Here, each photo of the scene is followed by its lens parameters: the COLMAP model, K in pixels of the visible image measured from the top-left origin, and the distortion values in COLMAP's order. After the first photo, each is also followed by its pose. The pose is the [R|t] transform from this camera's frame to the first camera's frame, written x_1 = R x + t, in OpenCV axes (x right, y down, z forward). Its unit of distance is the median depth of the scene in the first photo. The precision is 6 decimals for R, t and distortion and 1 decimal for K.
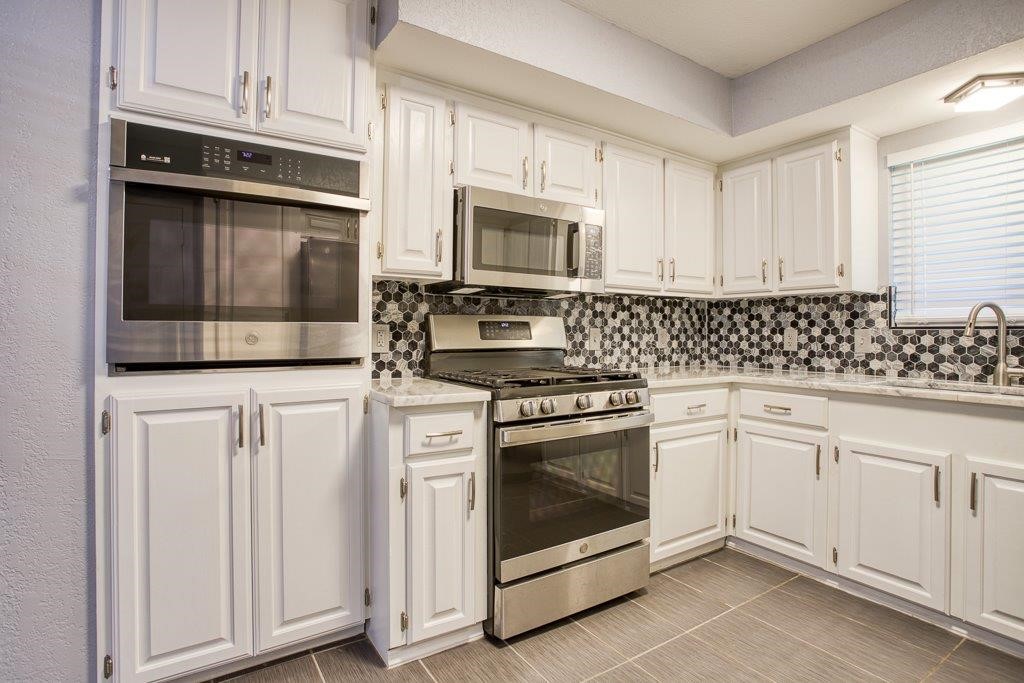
lens RADIAL K [[532.1, 0, 516.2], [0, 532.1, 329.1], [0, 0, 1]] dist [-0.005185, 0.000491]
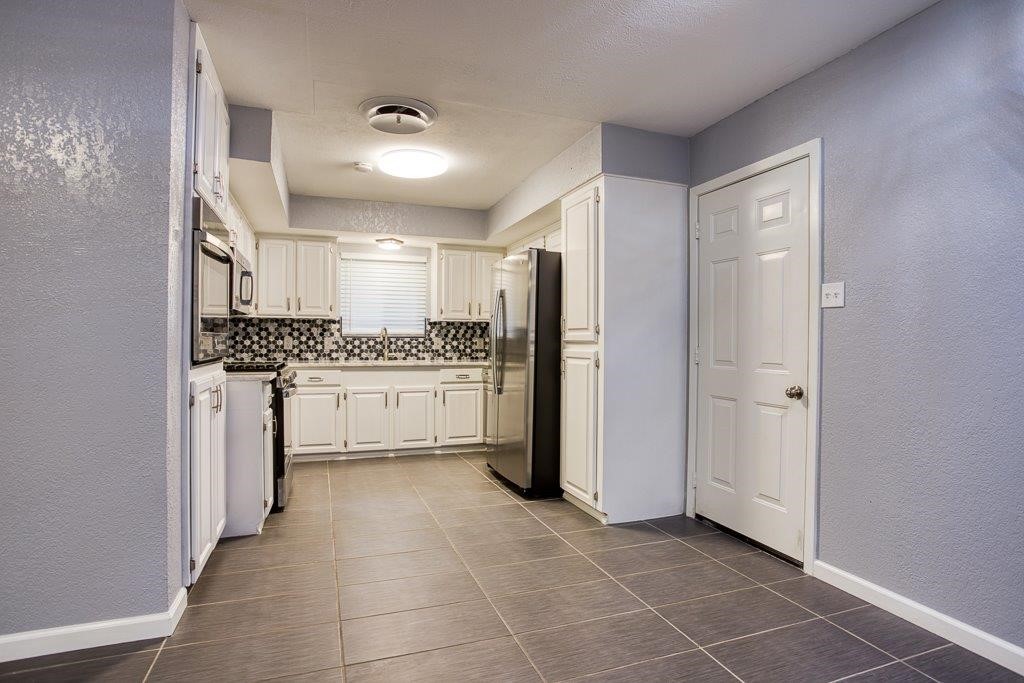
lens RADIAL K [[518.4, 0, 527.4], [0, 518.4, 341.8], [0, 0, 1]] dist [-0.070780, 0.028911]
pose [[0.221780, -0.003574, 0.975090, -1.001275], [-0.009353, 0.999939, 0.005793, -0.001452], [-0.975052, -0.010405, 0.221734, -0.133867]]
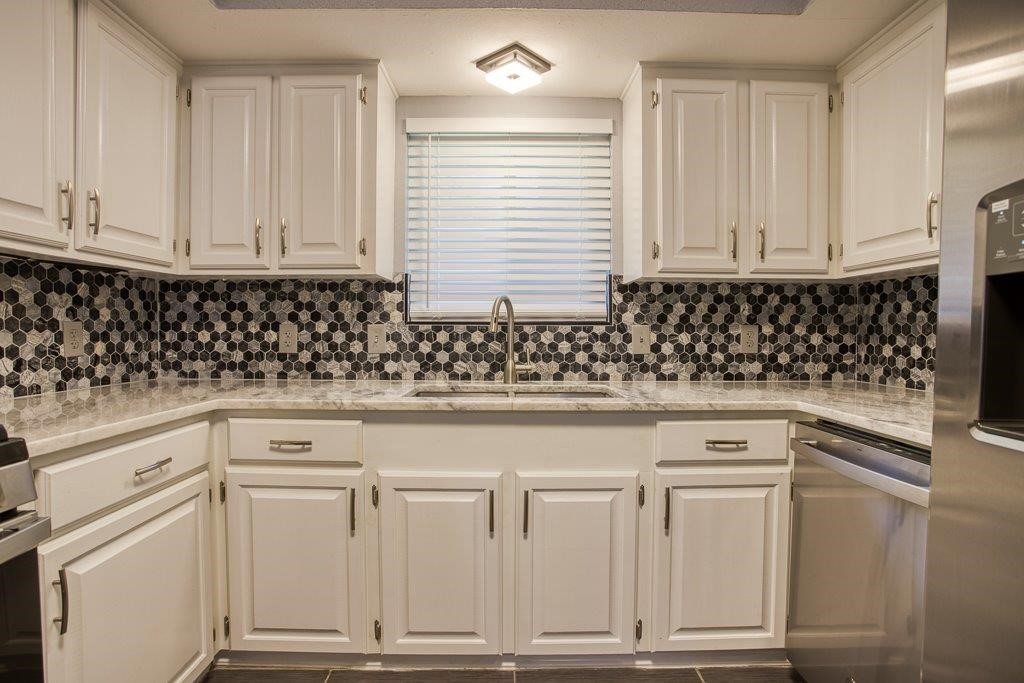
lens RADIAL K [[518.4, 0, 527.4], [0, 518.4, 341.8], [0, 0, 1]] dist [-0.070780, 0.028911]
pose [[0.538264, -0.022552, 0.842474, 0.104241], [-0.006551, 0.999500, 0.030941, 0.000950], [-0.842751, -0.022173, 0.537847, 0.364491]]
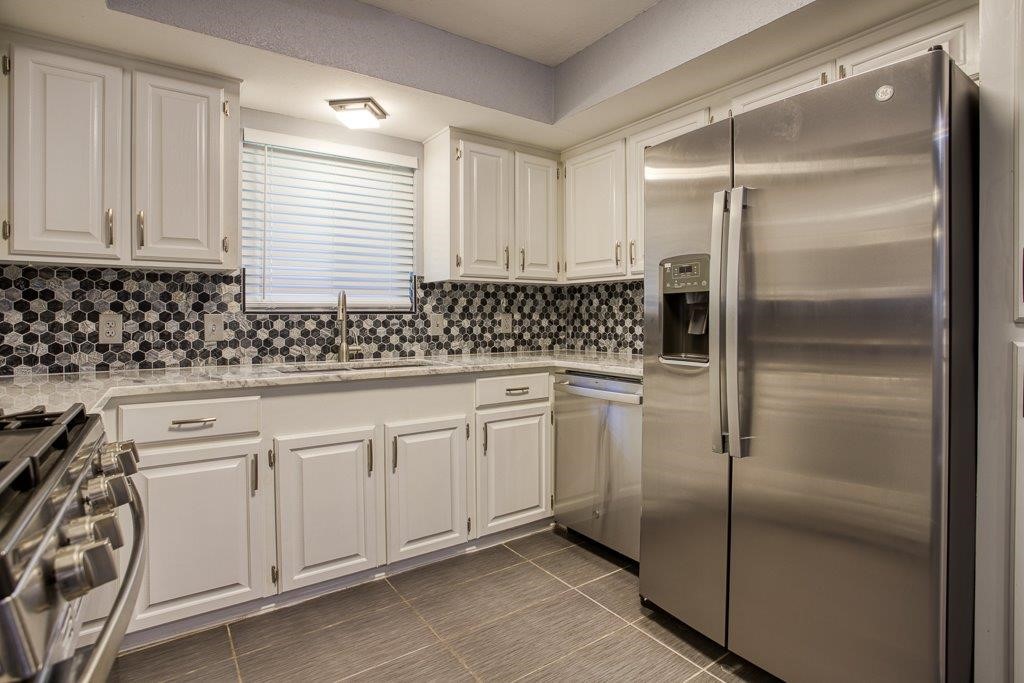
lens RADIAL K [[504.5, 0, 515.9], [0, 504.5, 317.9], [0, 0, 1]] dist [-0.065656, 0.026619]
pose [[-0.017720, -0.006550, 0.999822, -0.167428], [-0.003105, 0.999974, 0.006496, -0.000278], [-0.999838, -0.002990, -0.017740, 0.498536]]
